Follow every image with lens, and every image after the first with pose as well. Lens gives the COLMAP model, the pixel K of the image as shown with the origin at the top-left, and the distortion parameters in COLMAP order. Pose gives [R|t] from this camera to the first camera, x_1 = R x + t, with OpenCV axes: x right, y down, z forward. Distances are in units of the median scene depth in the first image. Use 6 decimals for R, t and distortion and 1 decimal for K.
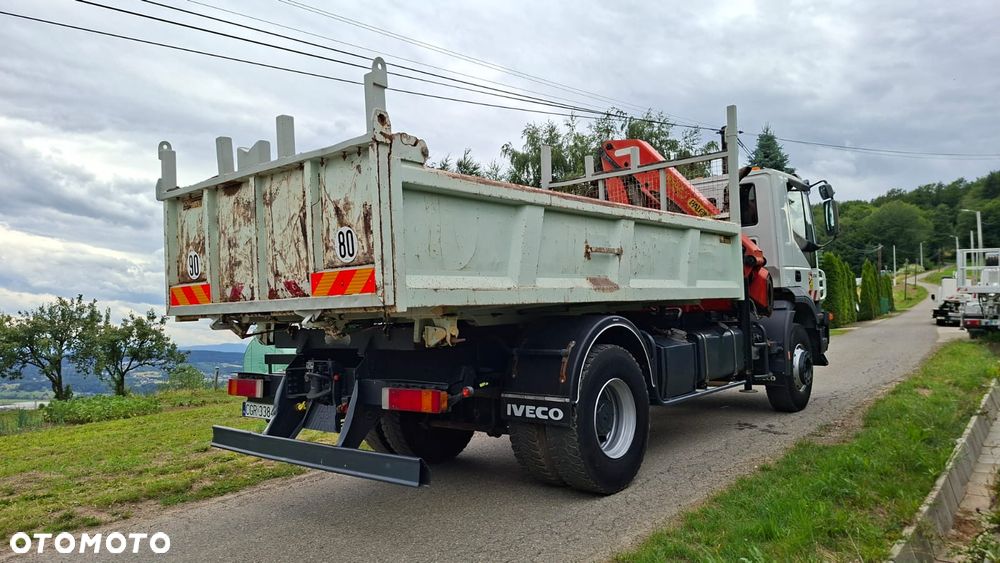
lens RADIAL K [[702.6, 0, 483.6], [0, 702.6, 289.8], [0, 0, 1]] dist [0.116894, -0.146869]
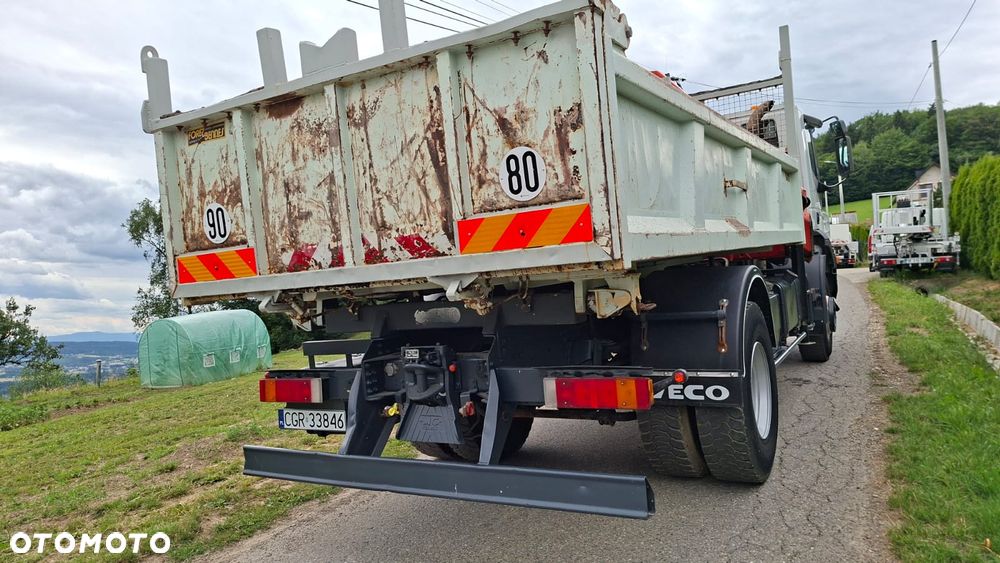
lens RADIAL K [[702.3, 0, 500.0], [0, 702.3, 281.5], [0, 0, 1]] dist [0.142072, -0.205611]
pose [[0.980973, -0.056640, 0.185697, -0.289797], [0.049952, 0.997930, 0.040499, 0.008572], [-0.187607, -0.030452, 0.981772, 0.284207]]
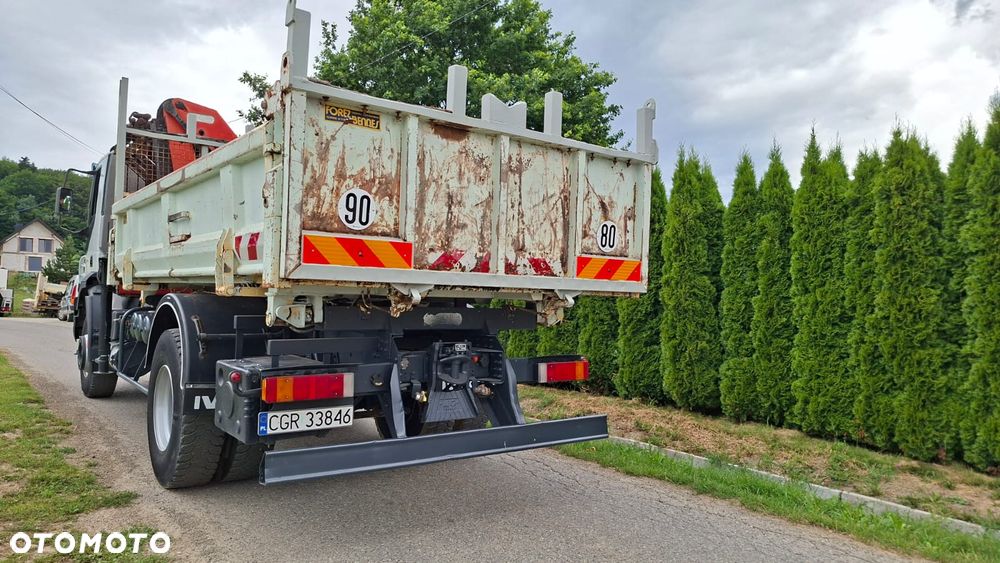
lens RADIAL K [[697.3, 0, 500.9], [0, 697.3, 275.6], [0, 0, 1]] dist [0.174202, -0.291489]
pose [[0.196047, 0.070228, 0.978076, -1.125421], [-0.064589, 0.996191, -0.058582, 0.065390], [-0.978465, -0.051688, 0.199837, 0.785331]]
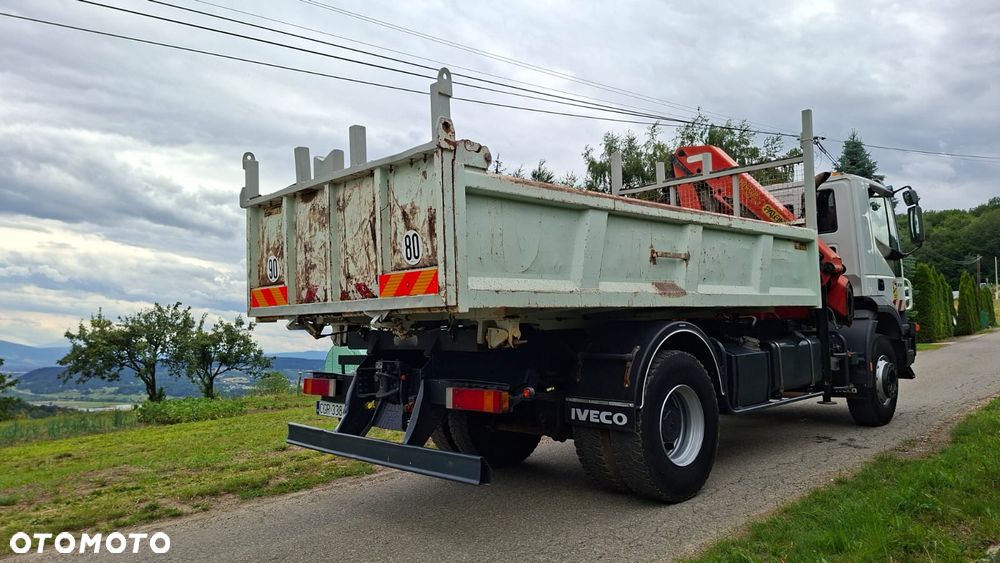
lens RADIAL K [[702.3, 0, 500.0], [0, 702.3, 281.5], [0, 0, 1]] dist [0.142072, -0.205611]
pose [[0.996182, 0.005419, -0.087137, 0.020879], [-0.007768, 0.999615, -0.026643, 0.010581], [0.086960, 0.027218, 0.995840, -0.017207]]
